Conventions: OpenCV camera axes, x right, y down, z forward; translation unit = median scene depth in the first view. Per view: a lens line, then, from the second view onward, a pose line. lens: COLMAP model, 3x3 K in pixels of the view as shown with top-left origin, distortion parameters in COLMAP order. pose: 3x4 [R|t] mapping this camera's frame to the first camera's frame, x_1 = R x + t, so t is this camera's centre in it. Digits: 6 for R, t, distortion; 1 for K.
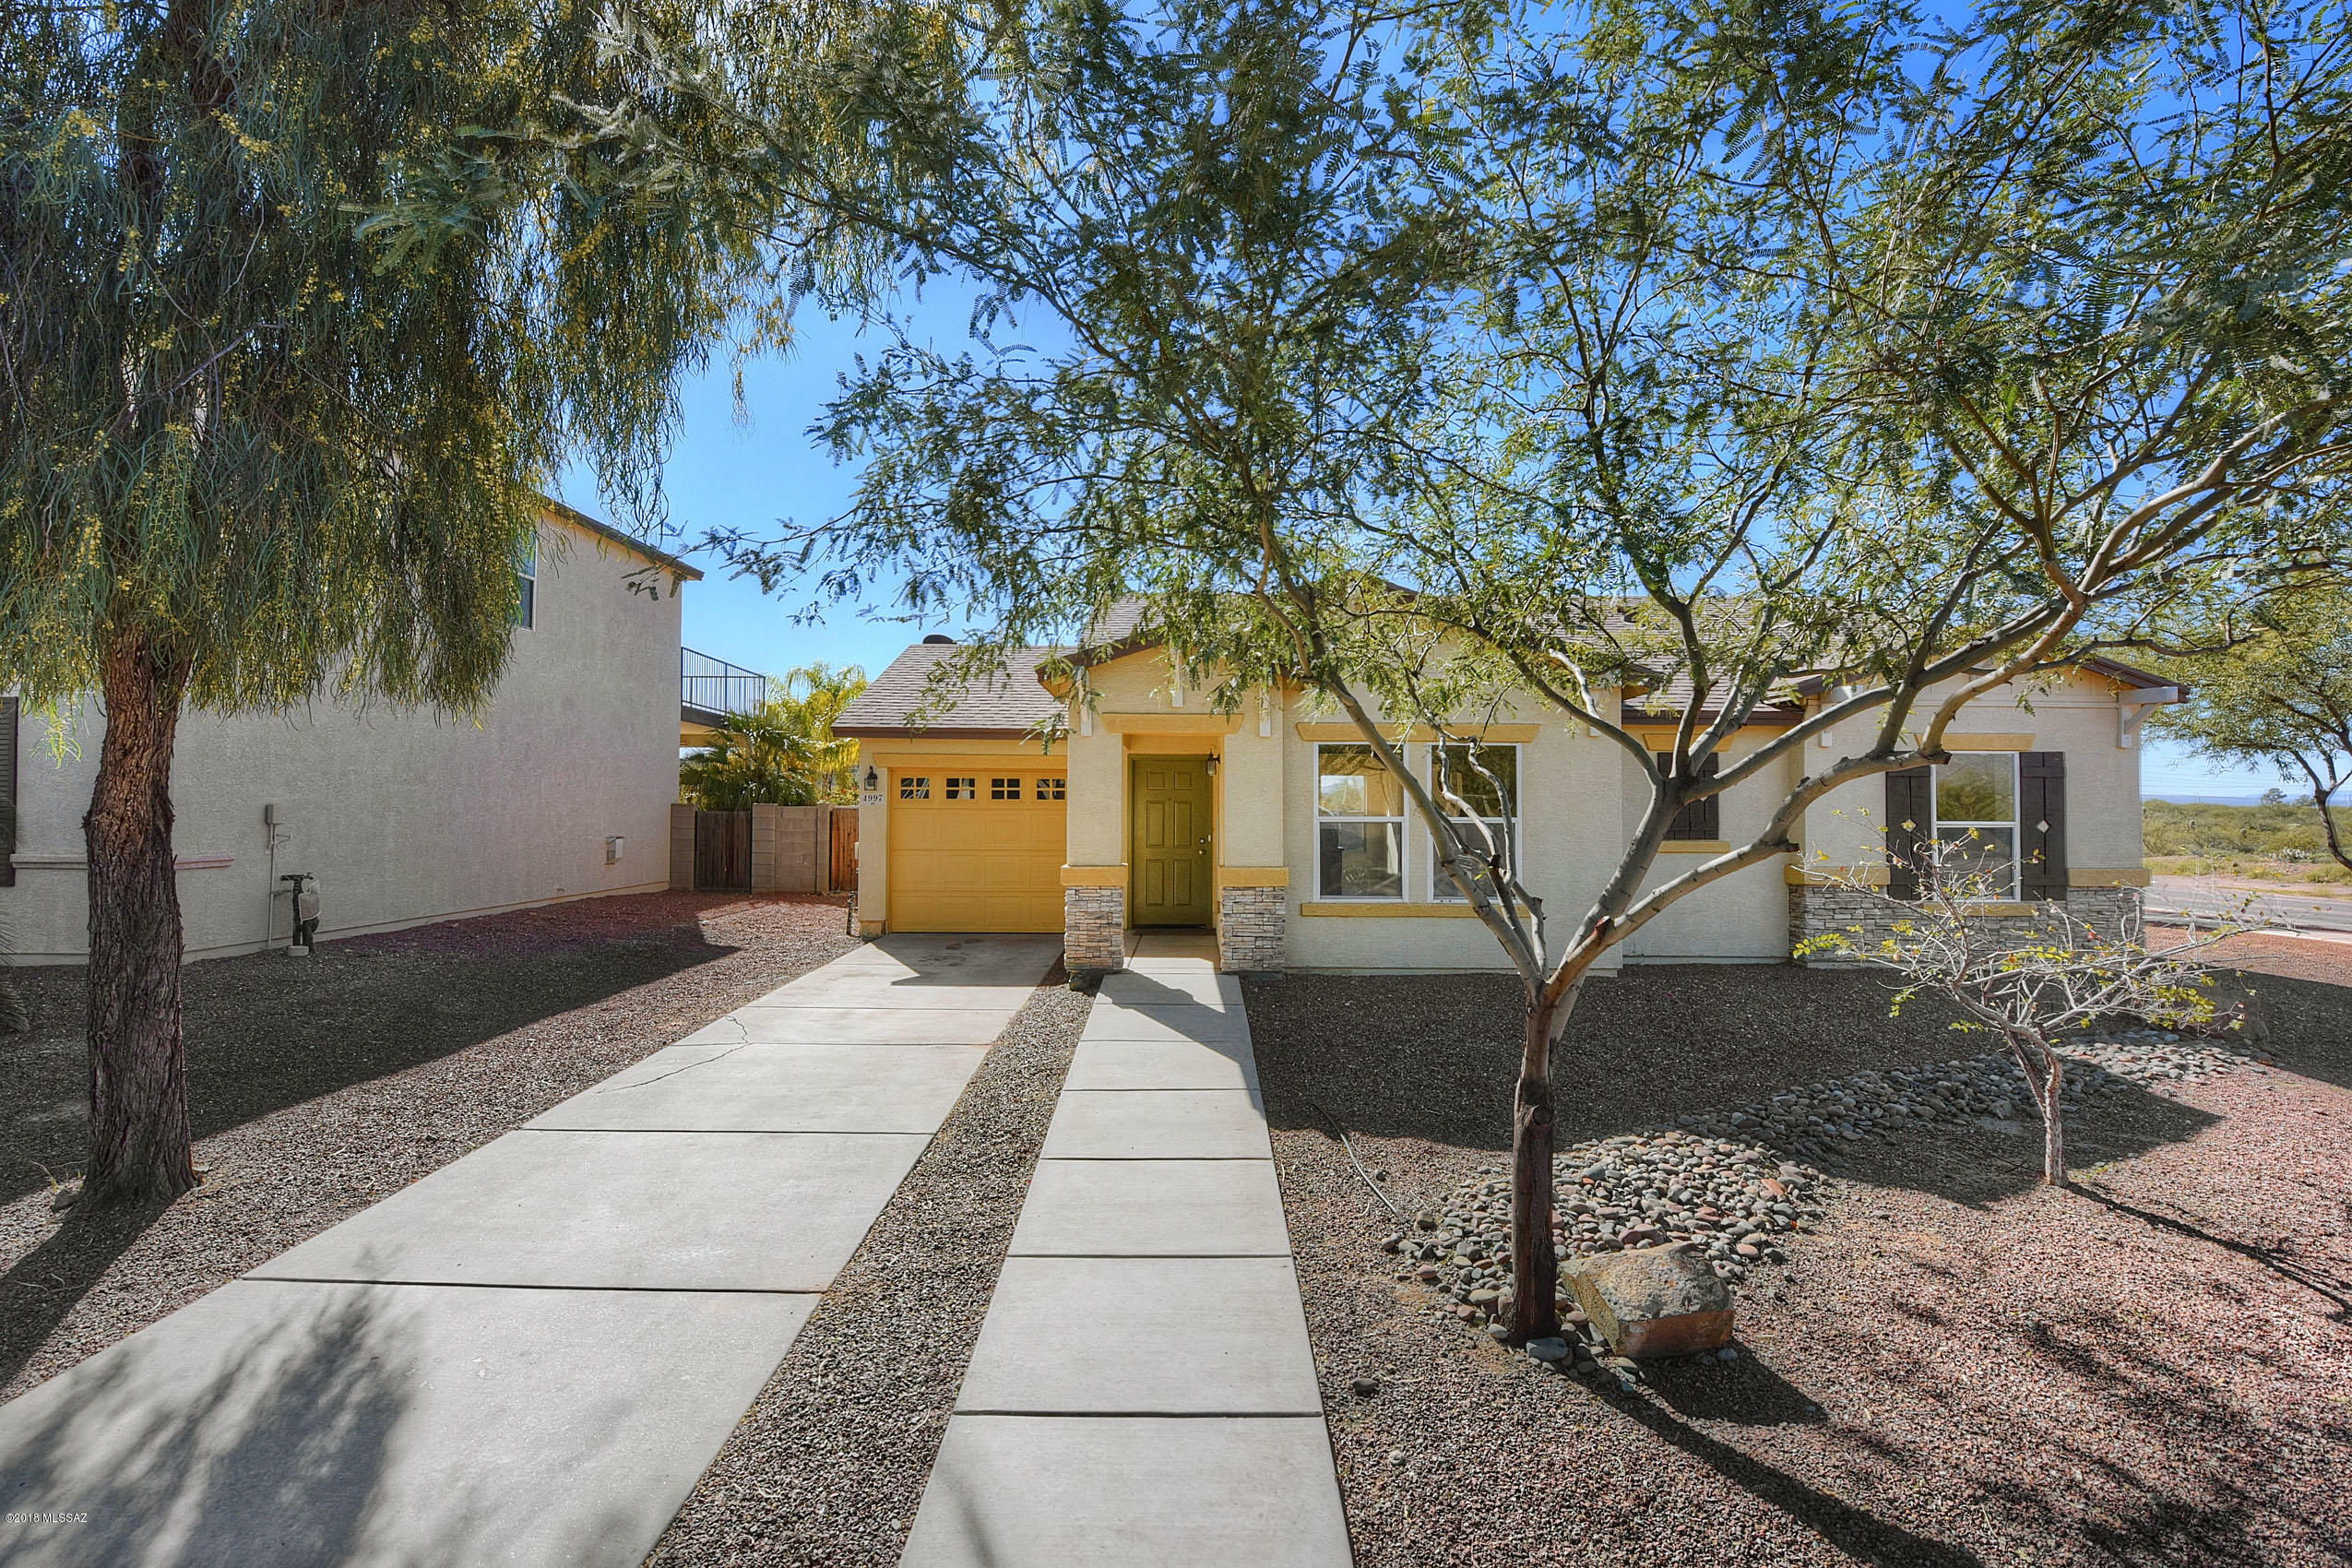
lens RADIAL K [[1067.5, 0, 1162.6], [0, 1067.5, 777.4], [0, 0, 1]] dist [-0.004341, -0.001403]
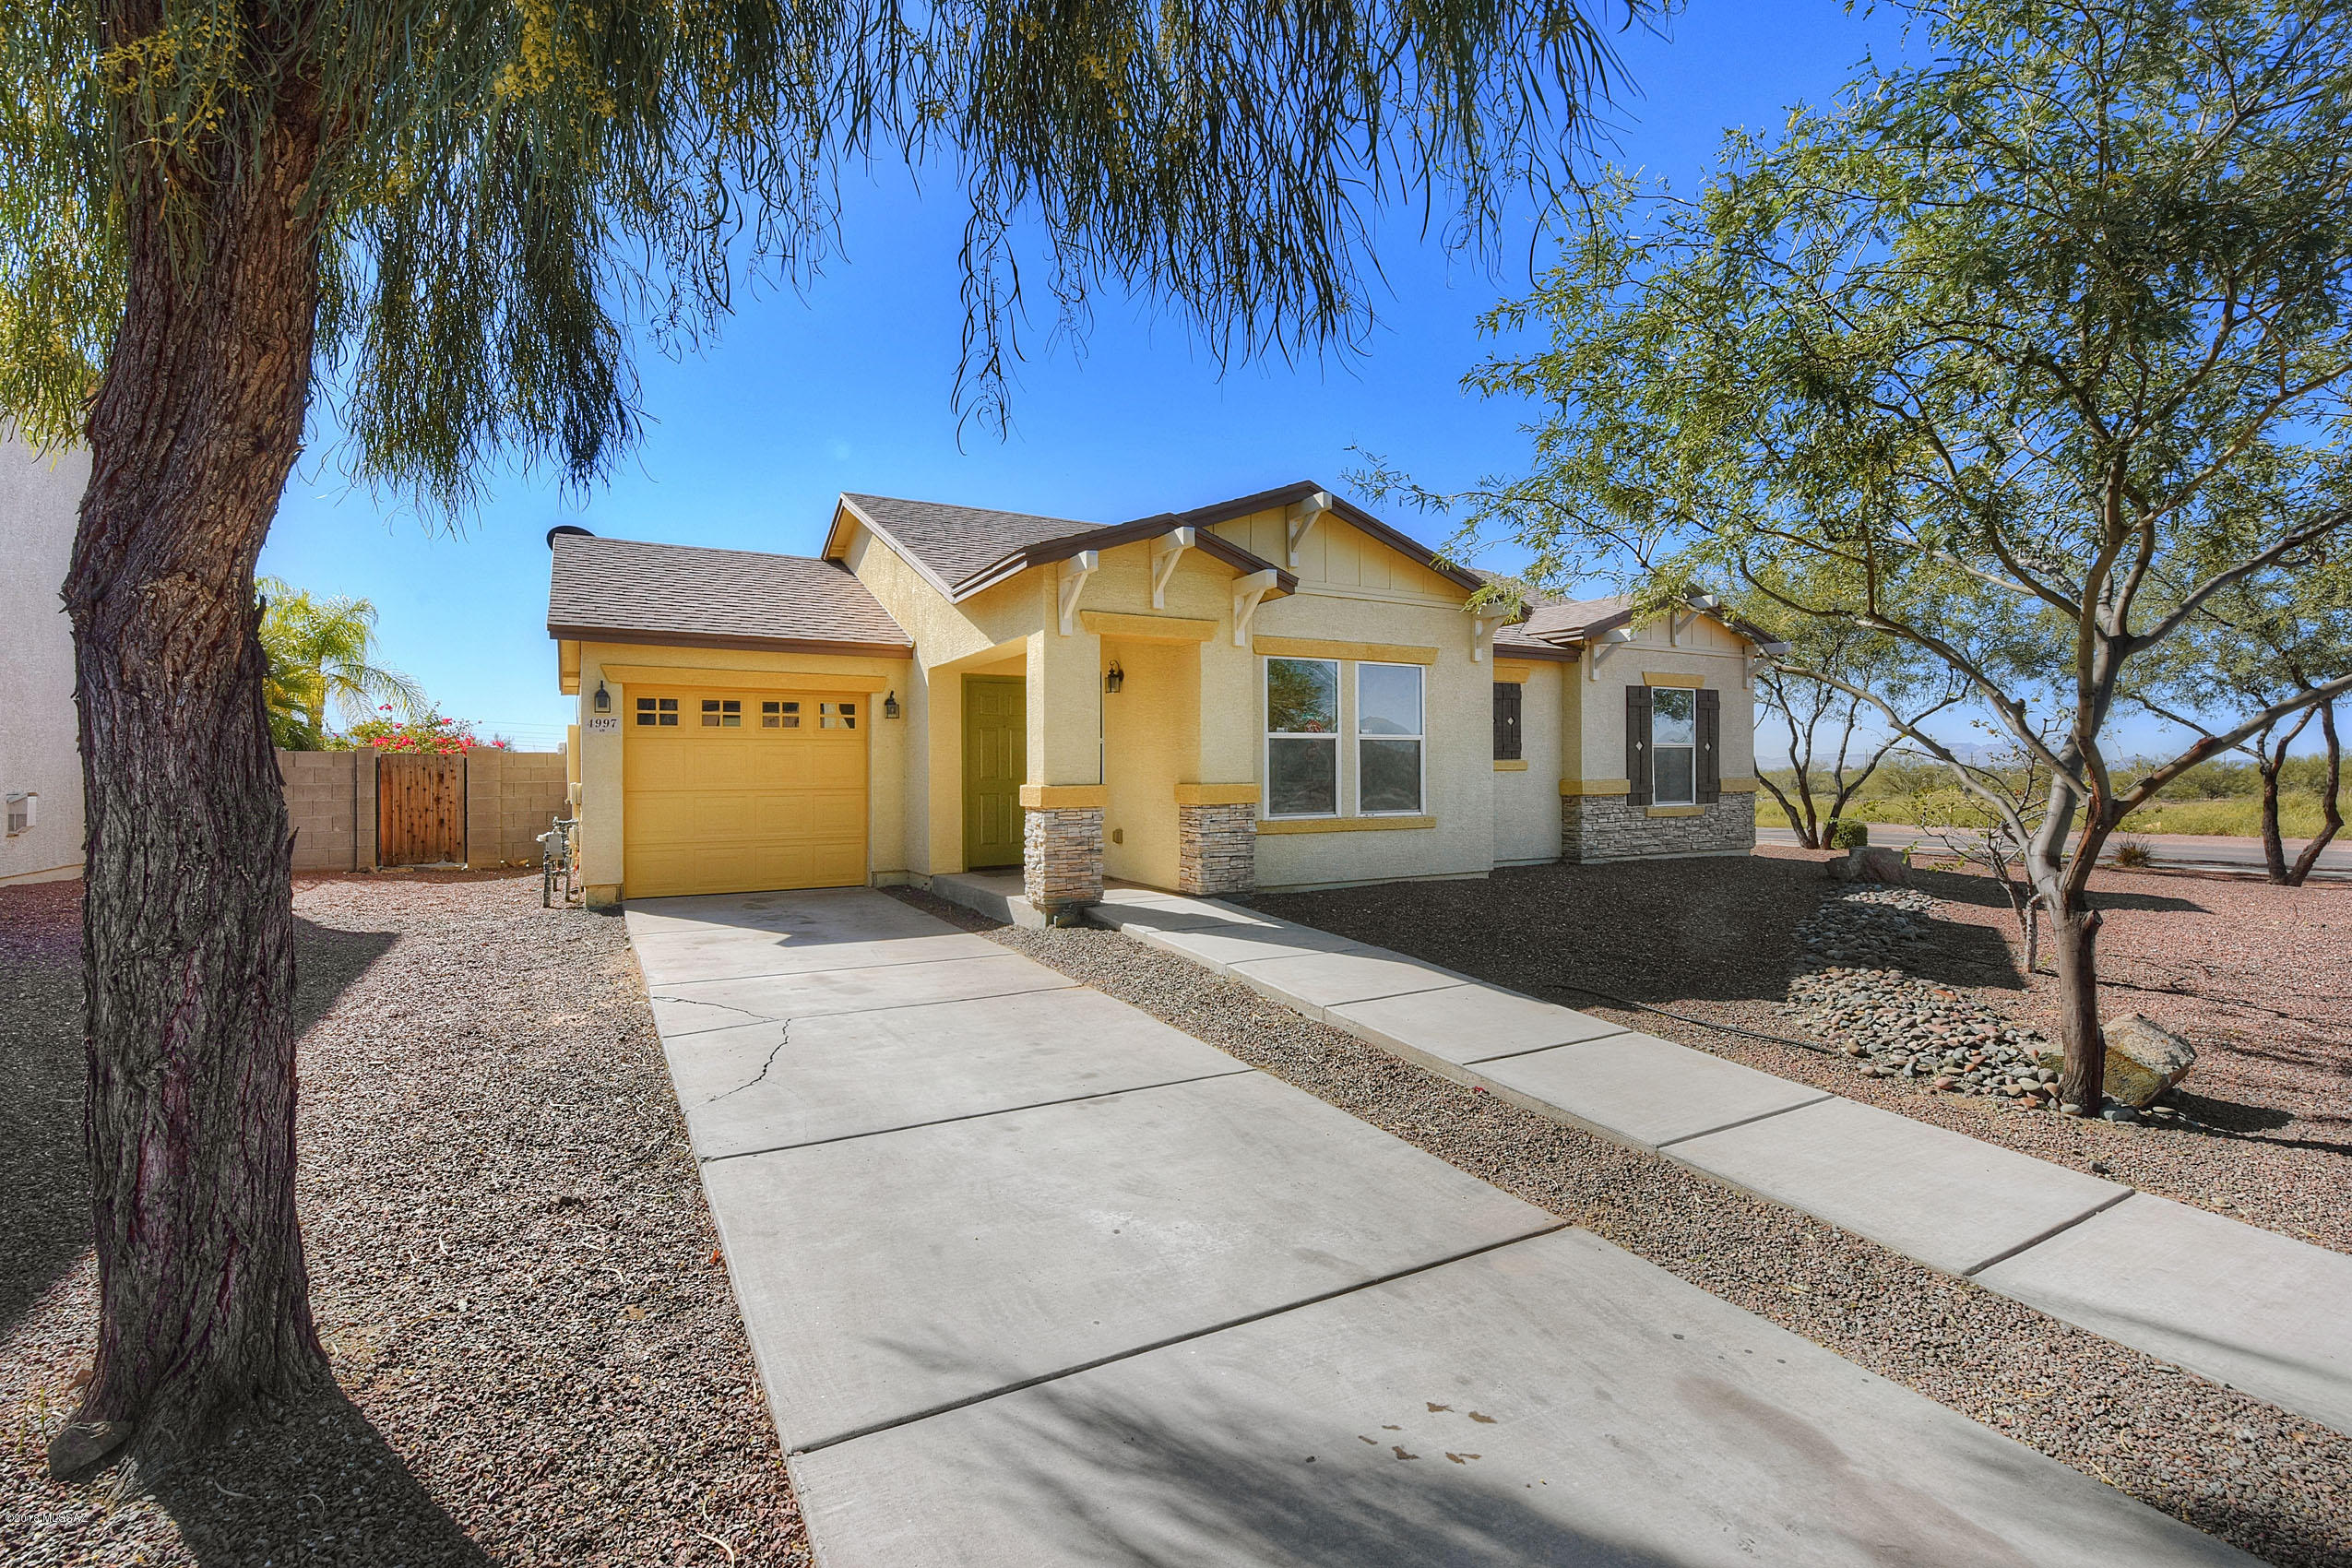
lens RADIAL K [[1067.5, 0, 1174.2], [0, 1067.5, 781.3], [0, 0, 1]] dist [-0.004341, -0.001403]
pose [[0.866638, -0.014345, 0.498731, -0.417942], [-0.000948, 0.999537, 0.030396, 0.051950], [-0.498937, -0.026815, 0.866224, 0.194938]]
